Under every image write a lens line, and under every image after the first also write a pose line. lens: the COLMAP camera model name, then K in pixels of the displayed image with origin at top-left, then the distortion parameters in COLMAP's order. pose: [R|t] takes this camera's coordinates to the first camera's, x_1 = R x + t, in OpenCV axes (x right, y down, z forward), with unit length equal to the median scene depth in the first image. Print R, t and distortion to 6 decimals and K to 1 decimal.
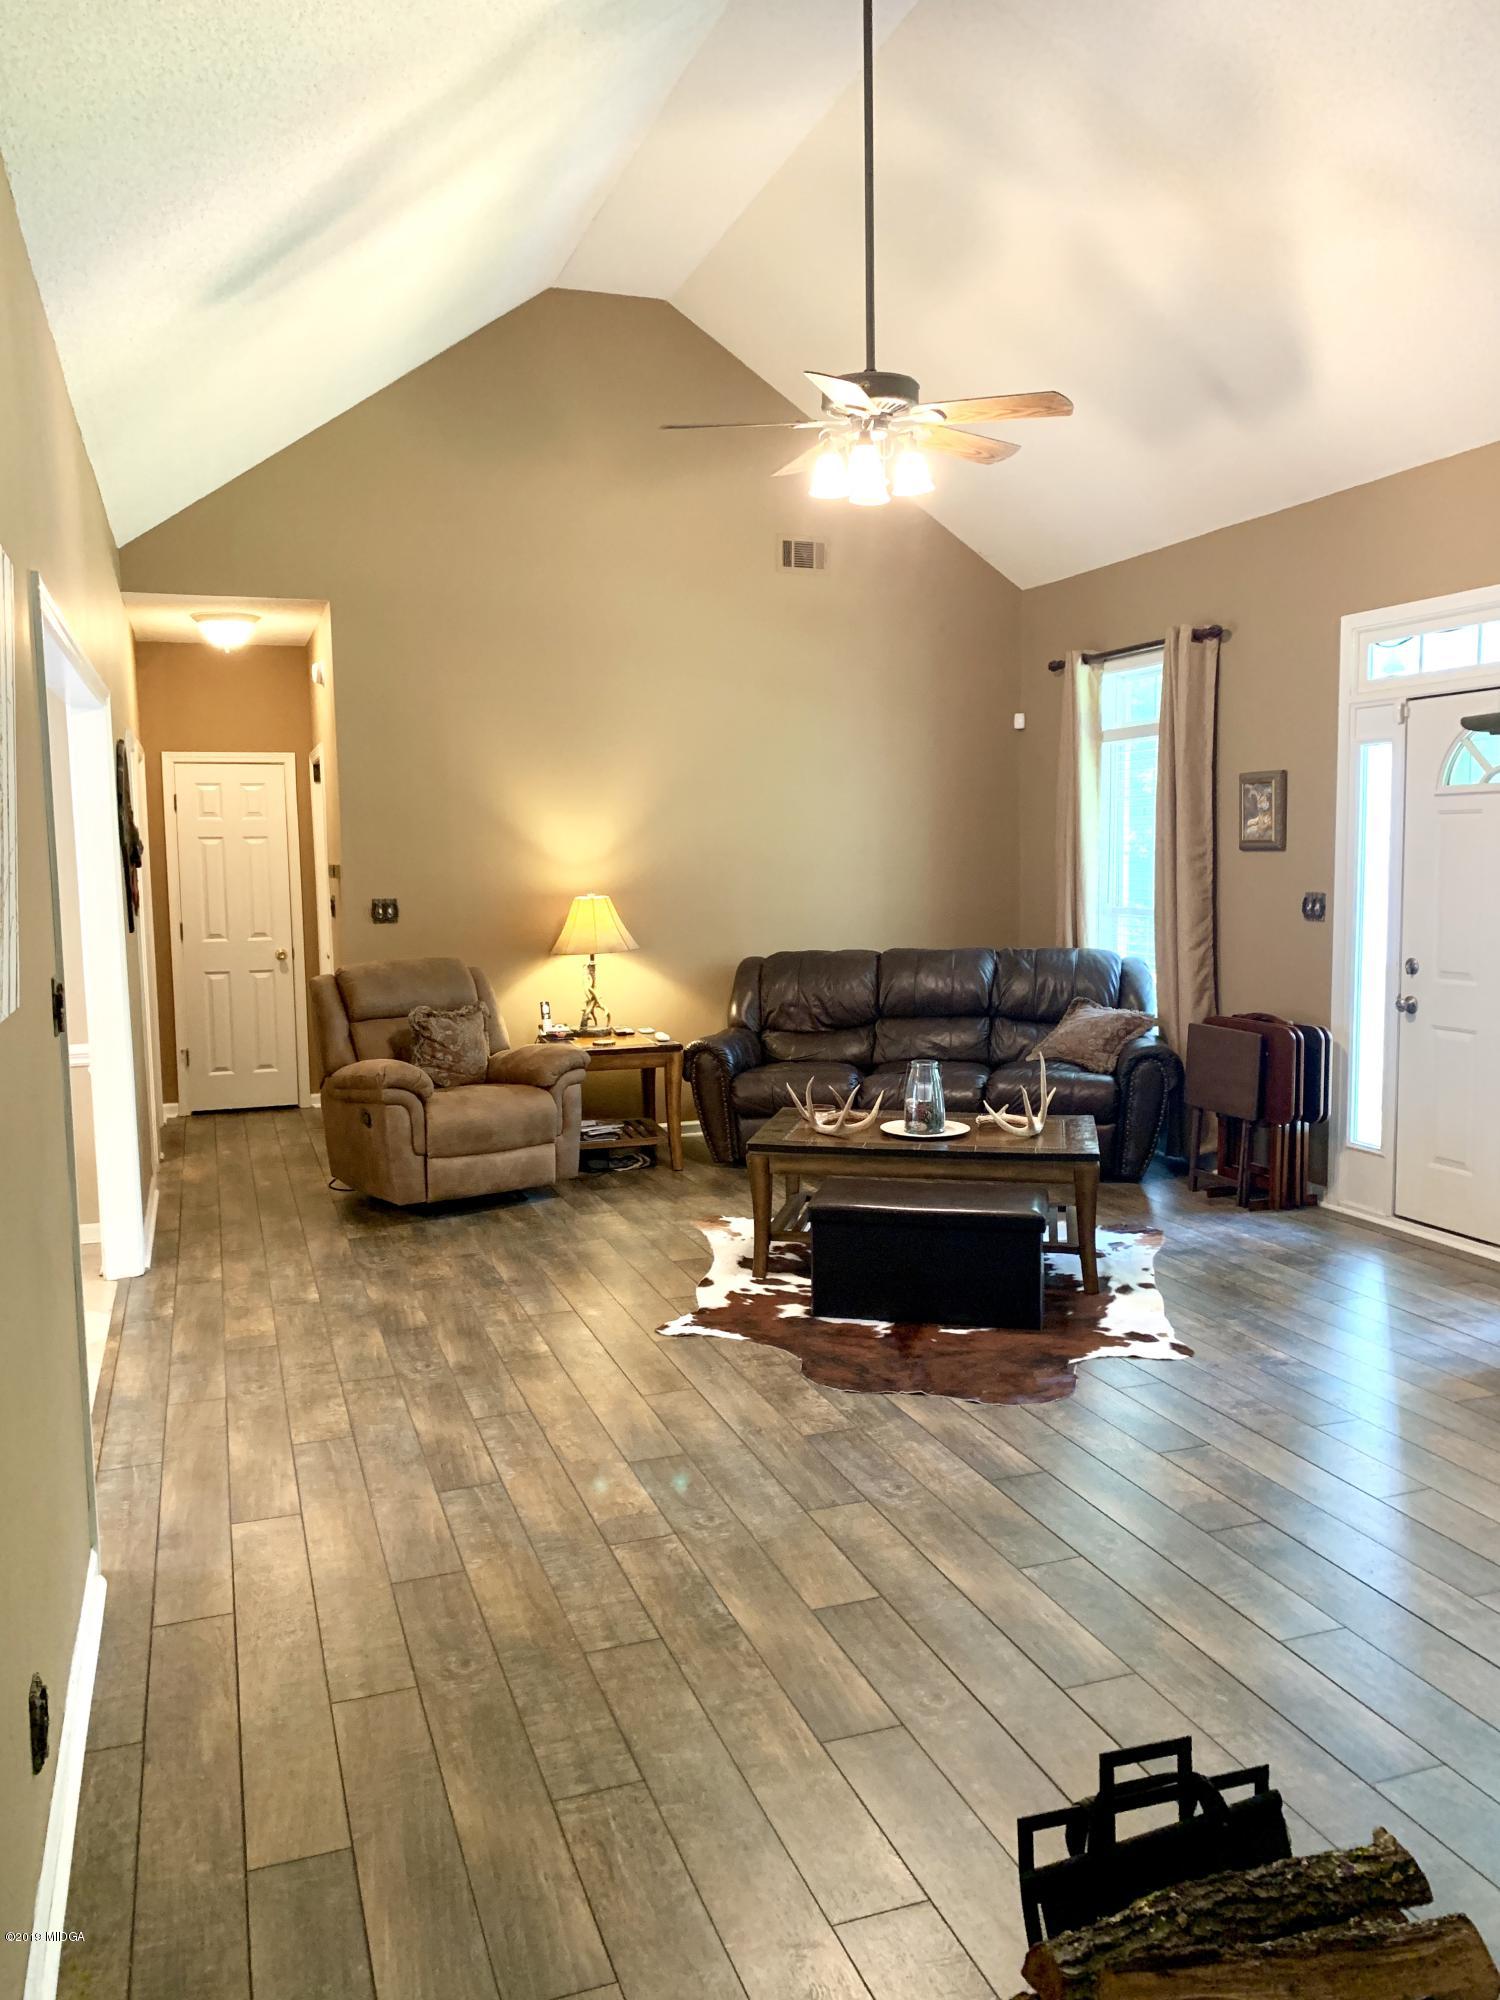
lens RADIAL K [[1547.4, 0, 750.0], [0, 1547.4, 1000.0], [0, 0, 1]] dist [0.003853, 0.001304]
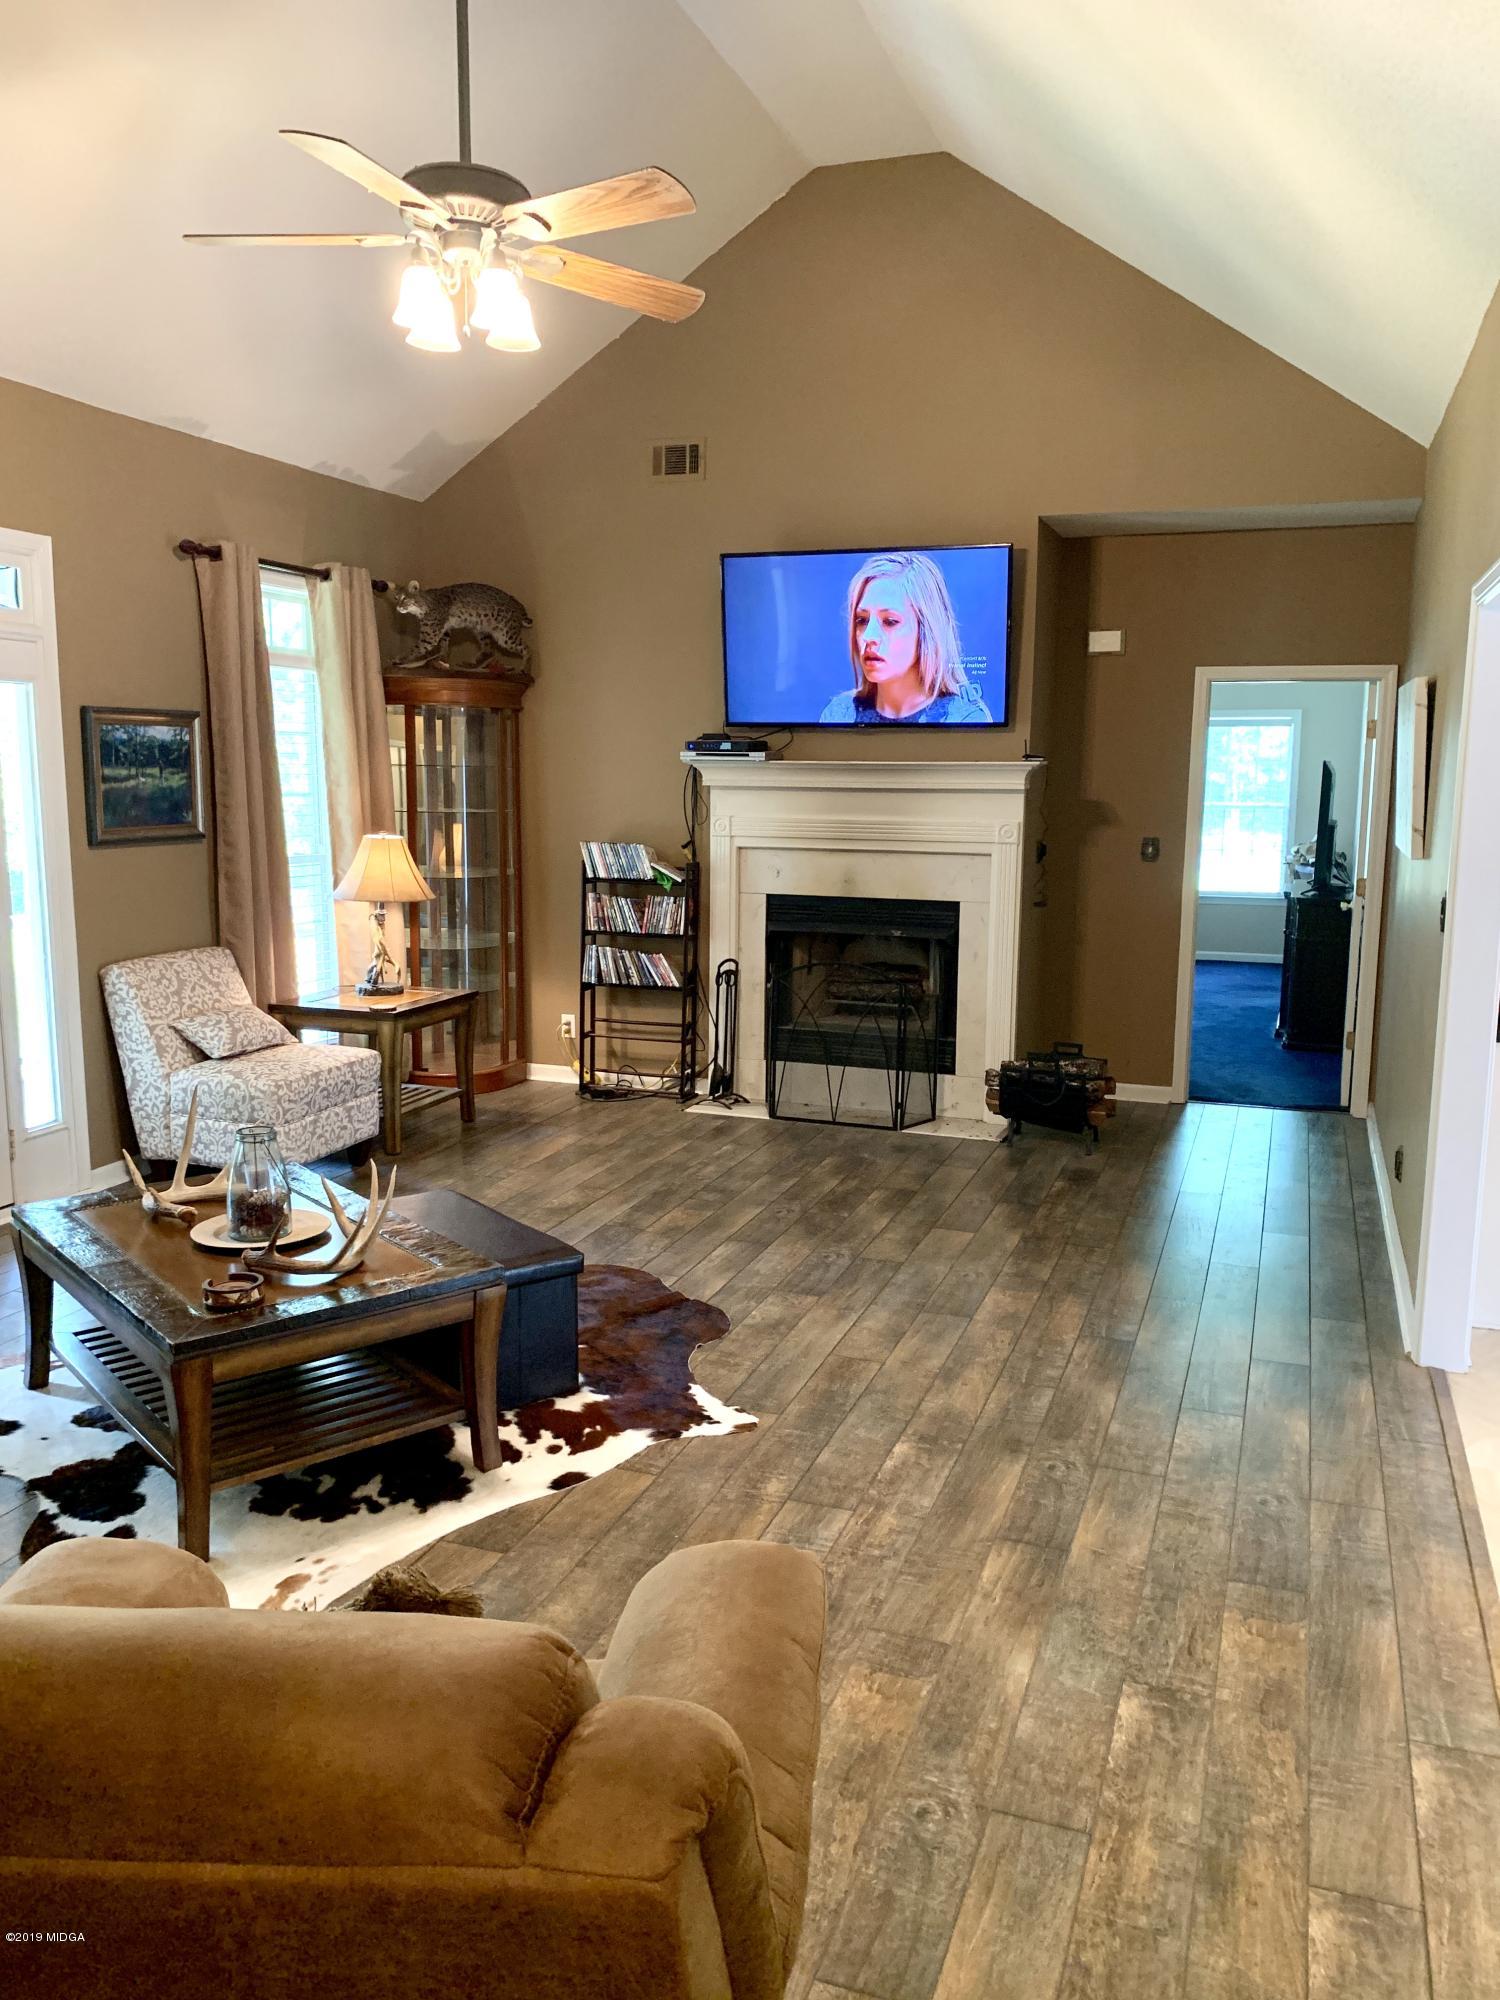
lens RADIAL K [[1547.4, 0, 750.0], [0, 1547.4, 1000.0], [0, 0, 1]] dist [0.003853, 0.001304]
pose [[-0.776147, -0.087904, 0.624394, -0.563192], [0.073229, 0.970969, 0.227722, -0.184778], [-0.626285, 0.222469, -0.747178, 1.642125]]
